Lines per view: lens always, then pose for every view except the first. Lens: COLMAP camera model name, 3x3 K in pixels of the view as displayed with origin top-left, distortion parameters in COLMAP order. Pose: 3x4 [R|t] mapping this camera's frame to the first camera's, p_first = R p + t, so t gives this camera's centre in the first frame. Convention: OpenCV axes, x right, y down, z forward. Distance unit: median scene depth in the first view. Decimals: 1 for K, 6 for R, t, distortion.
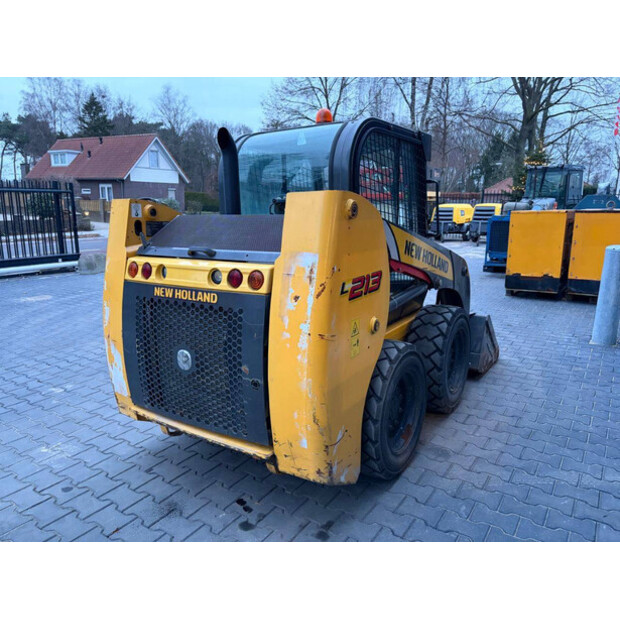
lens RADIAL K [[466.2, 0, 311.8], [0, 466.2, 317.6], [0, 0, 1]] dist [0.044392, -0.000962]
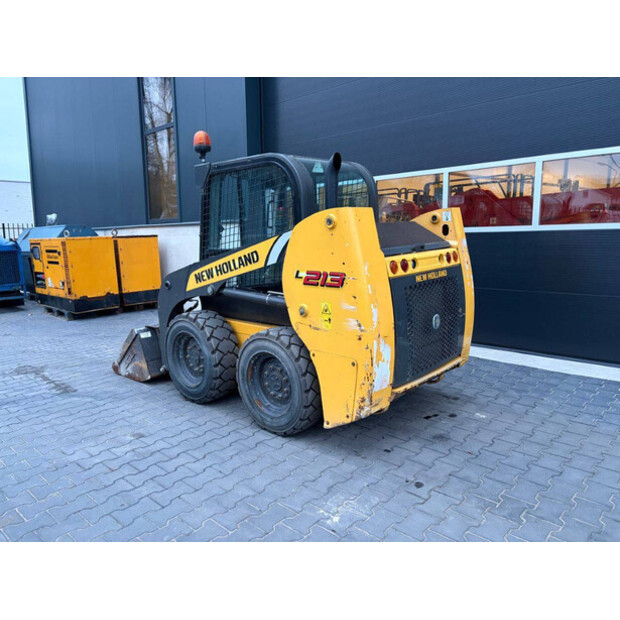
lens RADIAL K [[465.4, 0, 311.6], [0, 465.4, 308.2], [0, 0, 1]] dist [0.047172, -0.051531]
pose [[0.147773, -0.158969, 0.976162, -1.501514], [0.252142, 0.960439, 0.118239, -0.185500], [-0.956341, 0.228659, 0.182009, 0.966102]]
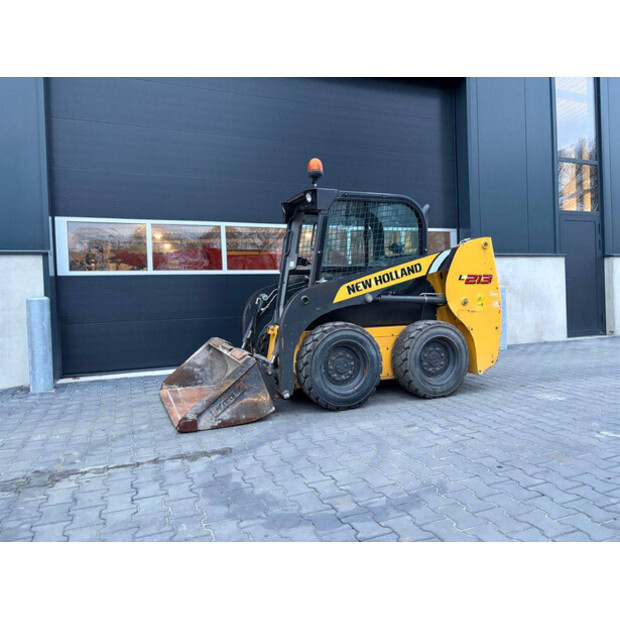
lens RADIAL K [[465.4, 0, 311.6], [0, 465.4, 308.2], [0, 0, 1]] dist [0.047172, -0.051531]
pose [[-0.823794, 0.004282, 0.566872, -0.897274], [0.160511, 0.960812, 0.226001, -0.520003], [-0.543690, 0.277168, -0.792199, 2.946749]]
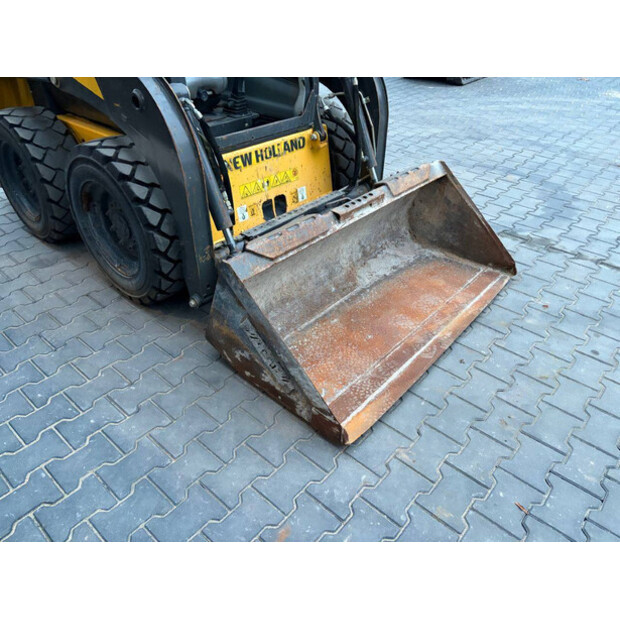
lens RADIAL K [[465.4, 0, 311.6], [0, 465.4, 308.2], [0, 0, 1]] dist [0.047172, -0.051531]
pose [[-0.137127, 0.586101, -0.798550, 1.143844], [-0.233498, 0.764321, 0.601075, -0.375939], [0.962639, 0.268884, 0.032044, 1.721276]]
